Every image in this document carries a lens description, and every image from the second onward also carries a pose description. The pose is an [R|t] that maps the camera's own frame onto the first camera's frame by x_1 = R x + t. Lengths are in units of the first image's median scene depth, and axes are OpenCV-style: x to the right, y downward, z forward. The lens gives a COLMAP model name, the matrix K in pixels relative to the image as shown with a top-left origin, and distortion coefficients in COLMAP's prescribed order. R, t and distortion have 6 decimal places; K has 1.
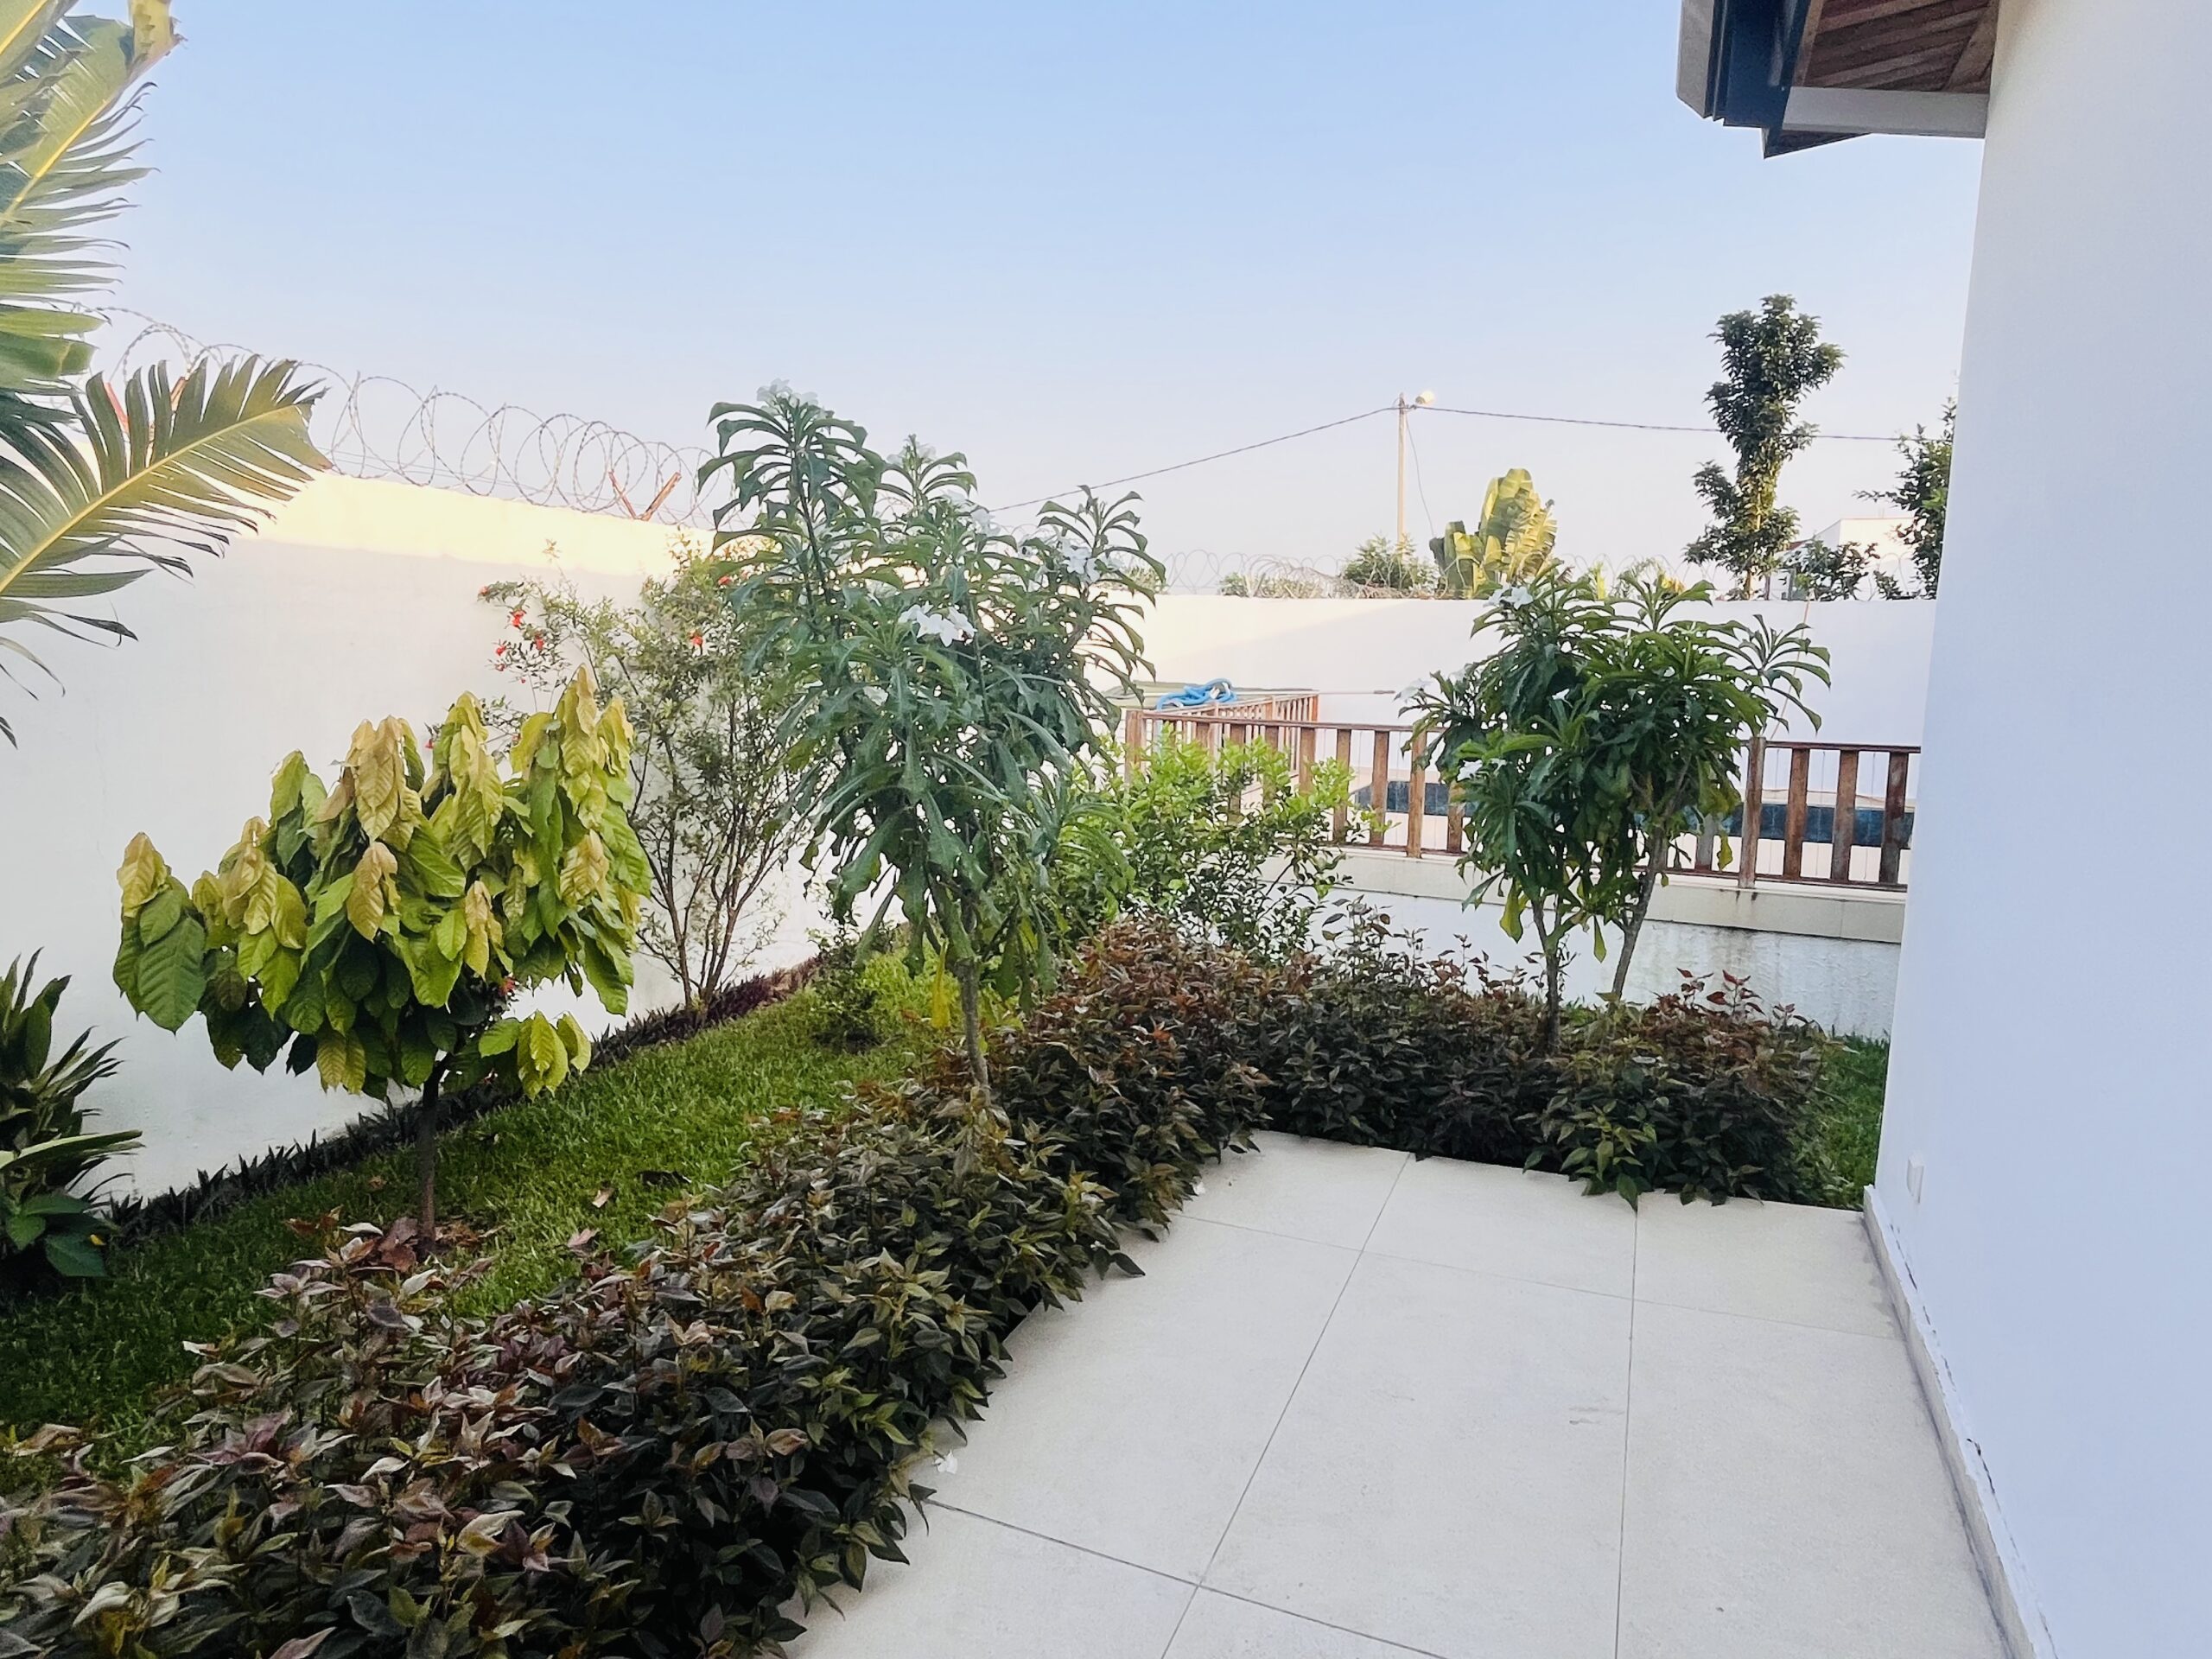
lens RADIAL K [[1313.5, 0, 1107.5], [0, 1313.5, 830.7], [0, 0, 1]] dist [-0.004890, 0.000136]
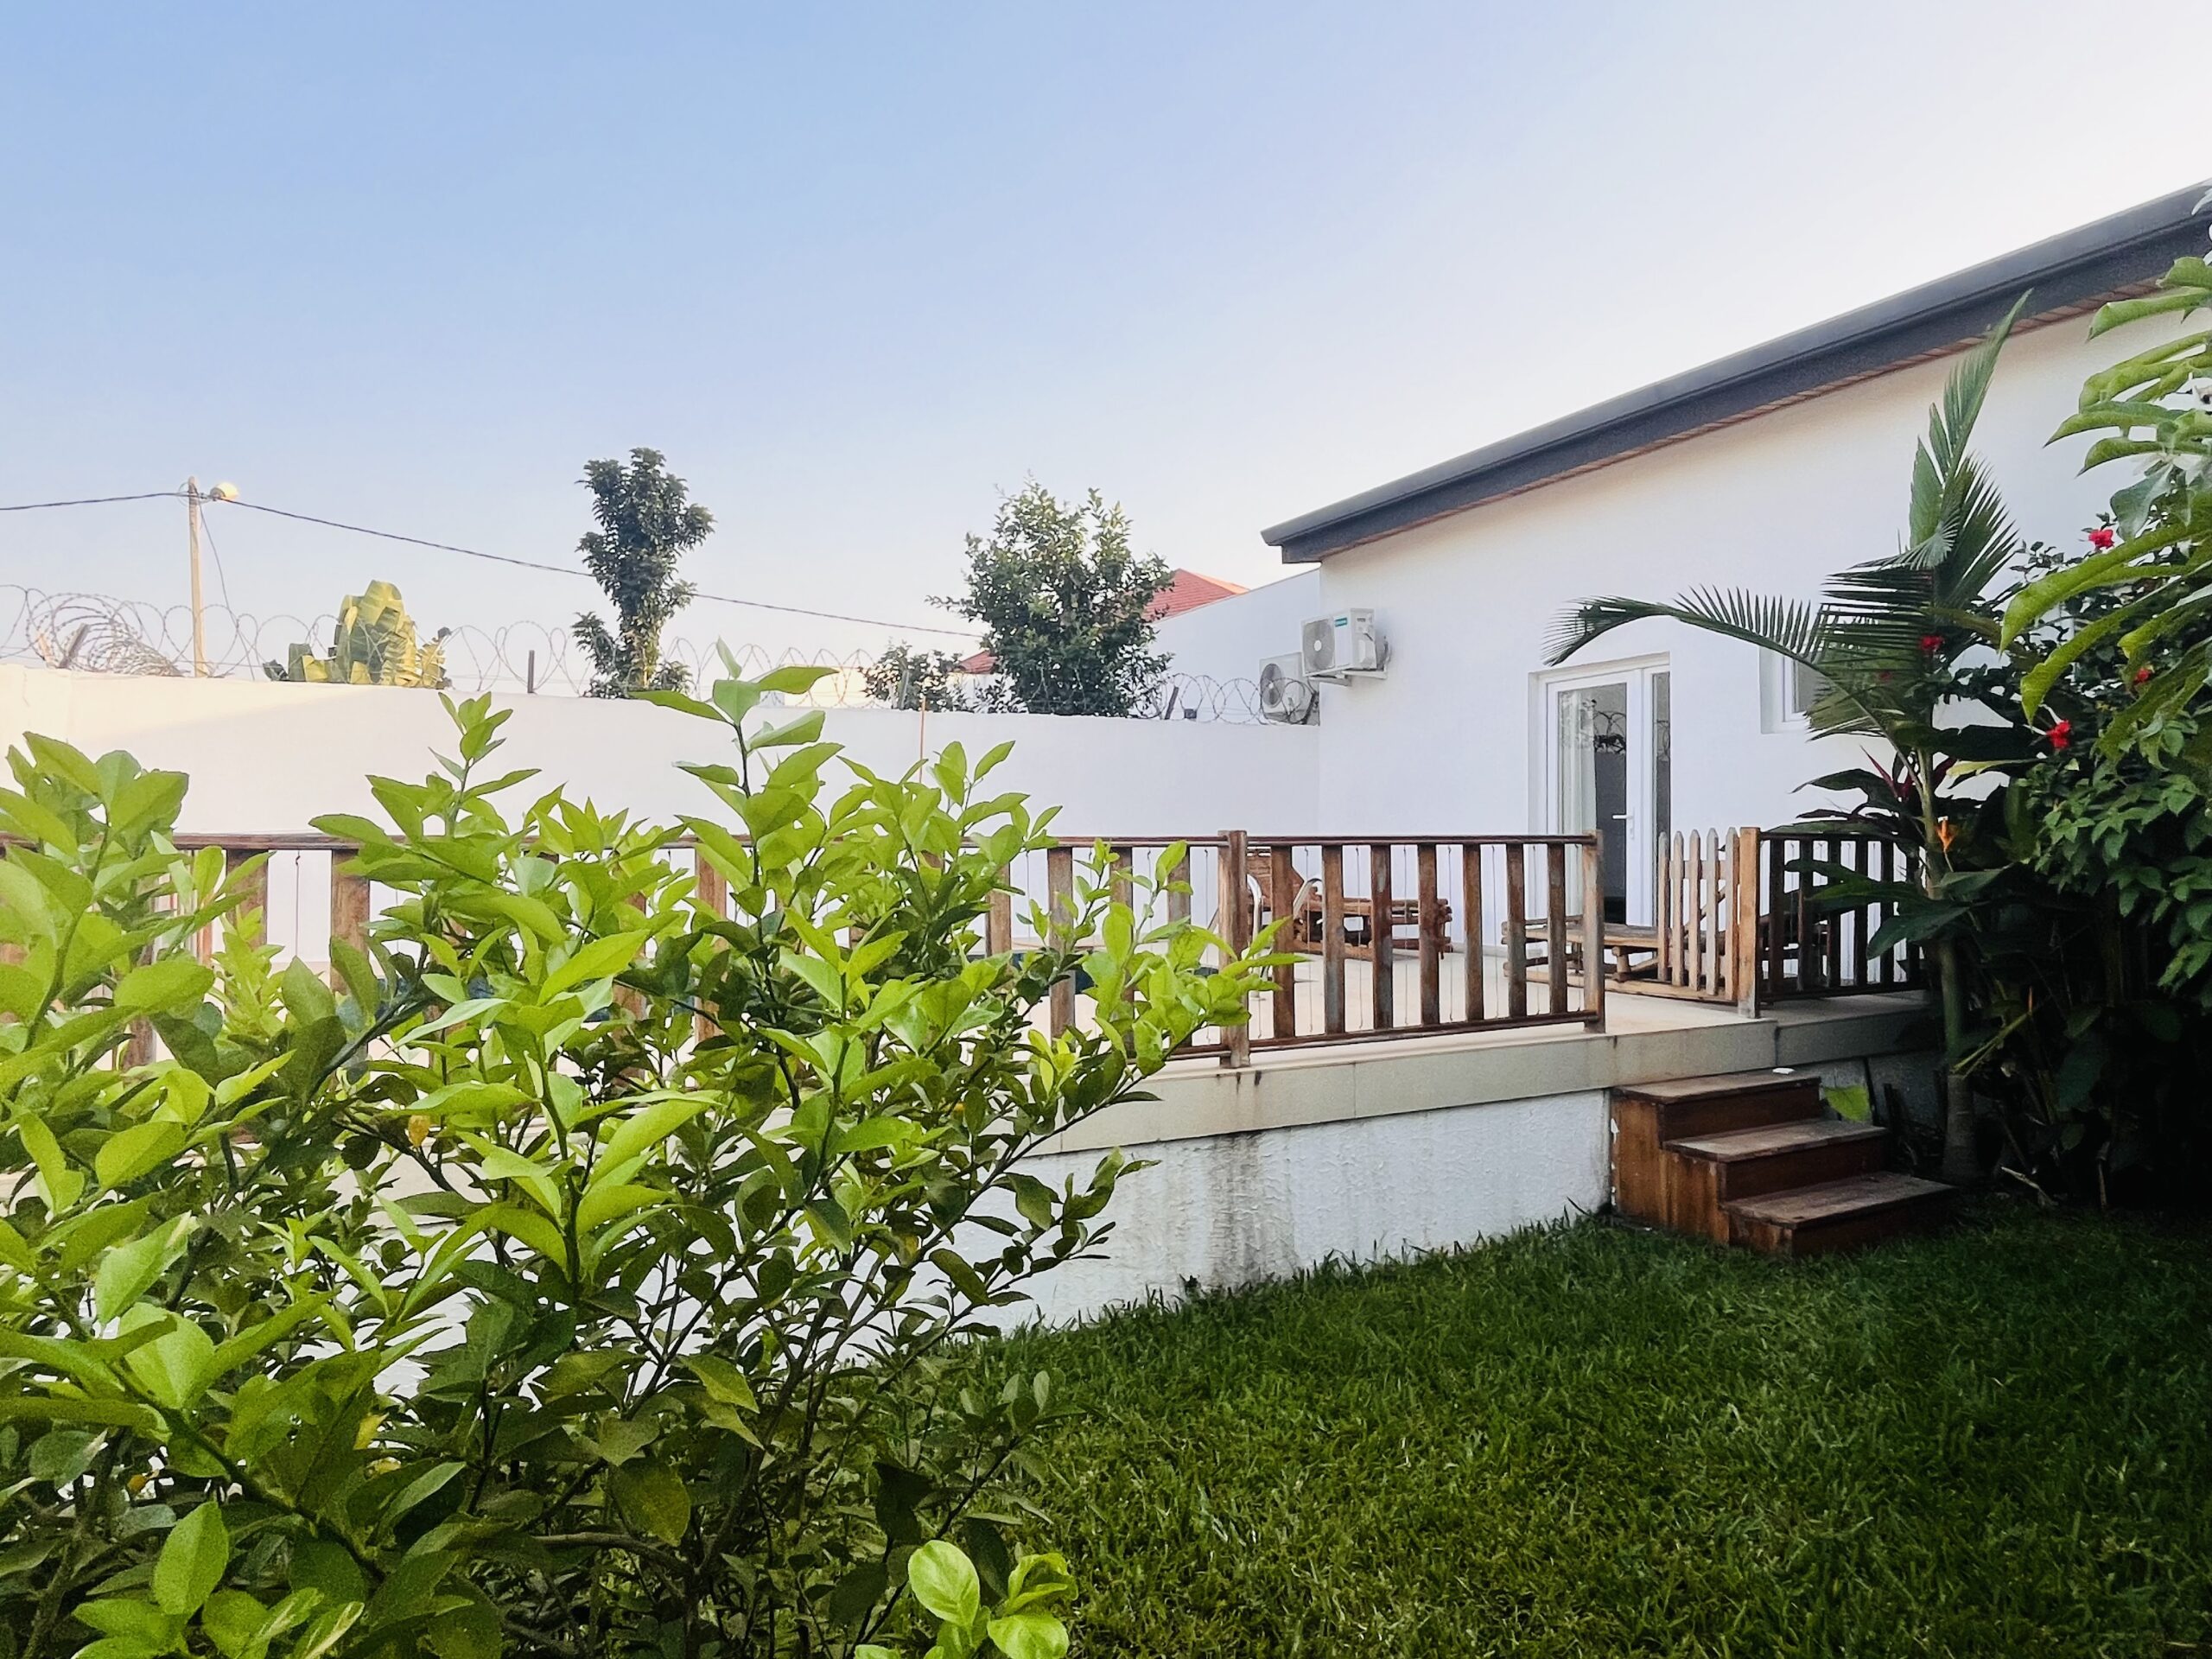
lens RADIAL K [[1313.5, 0, 1106.6], [0, 1313.5, 835.4], [0, 0, 1]] dist [-0.004890, 0.000136]
pose [[0.648878, -0.015916, 0.760726, -0.010423], [0.120150, 0.989381, -0.081785, -0.006068], [-0.751346, 0.144469, 0.643900, 0.160778]]
